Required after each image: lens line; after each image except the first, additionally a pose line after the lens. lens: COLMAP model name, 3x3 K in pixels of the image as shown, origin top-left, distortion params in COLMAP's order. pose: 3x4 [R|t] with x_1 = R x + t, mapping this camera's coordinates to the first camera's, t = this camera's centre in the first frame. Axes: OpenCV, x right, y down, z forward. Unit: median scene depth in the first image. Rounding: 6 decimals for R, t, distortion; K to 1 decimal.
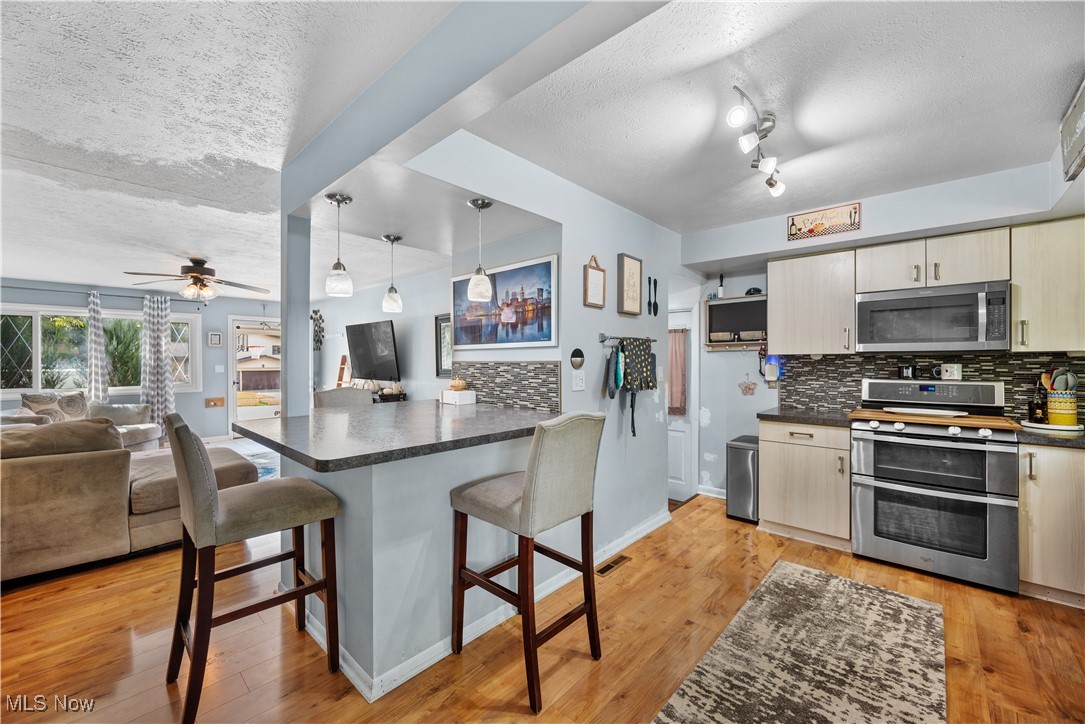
lens RADIAL K [[428.4, 0, 545.4], [0, 428.4, 358.7], [0, 0, 1]] dist [-0.000832, 0.000138]
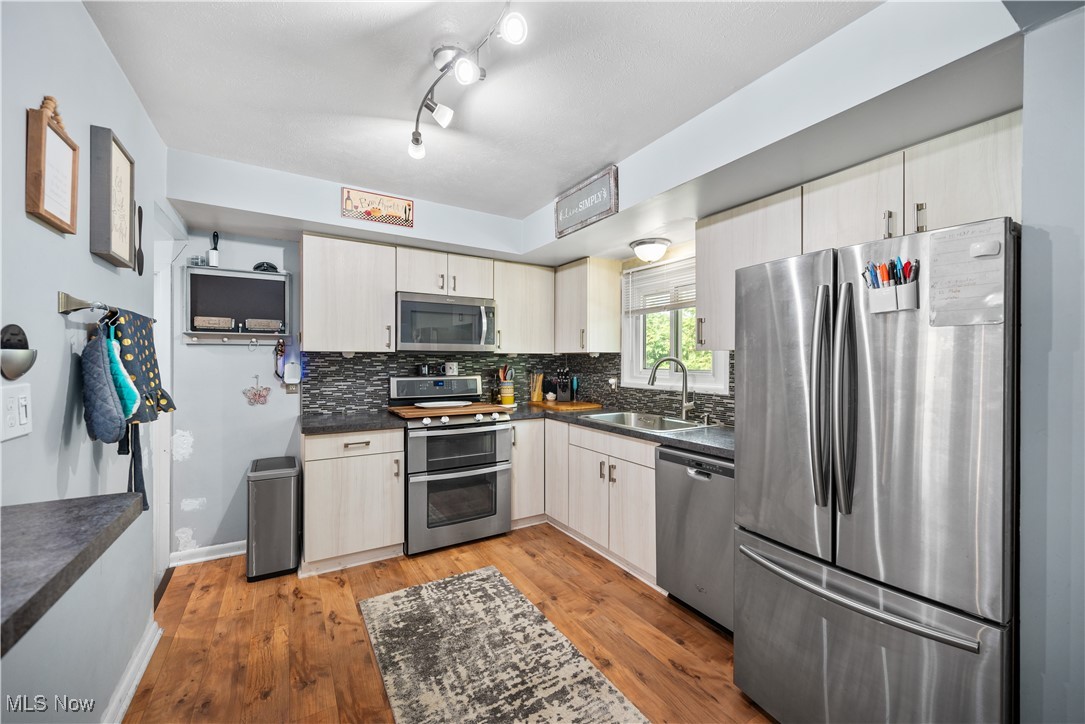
lens RADIAL K [[430.2, 0, 542.5], [0, 430.2, 362.0], [0, 0, 1]] dist [0.000393, 0.000030]
pose [[0.283444, -0.002678, 0.958985, -0.141656], [-0.009778, 0.999936, 0.005682, 0.002019], [-0.958939, -0.010988, 0.283400, 0.424933]]
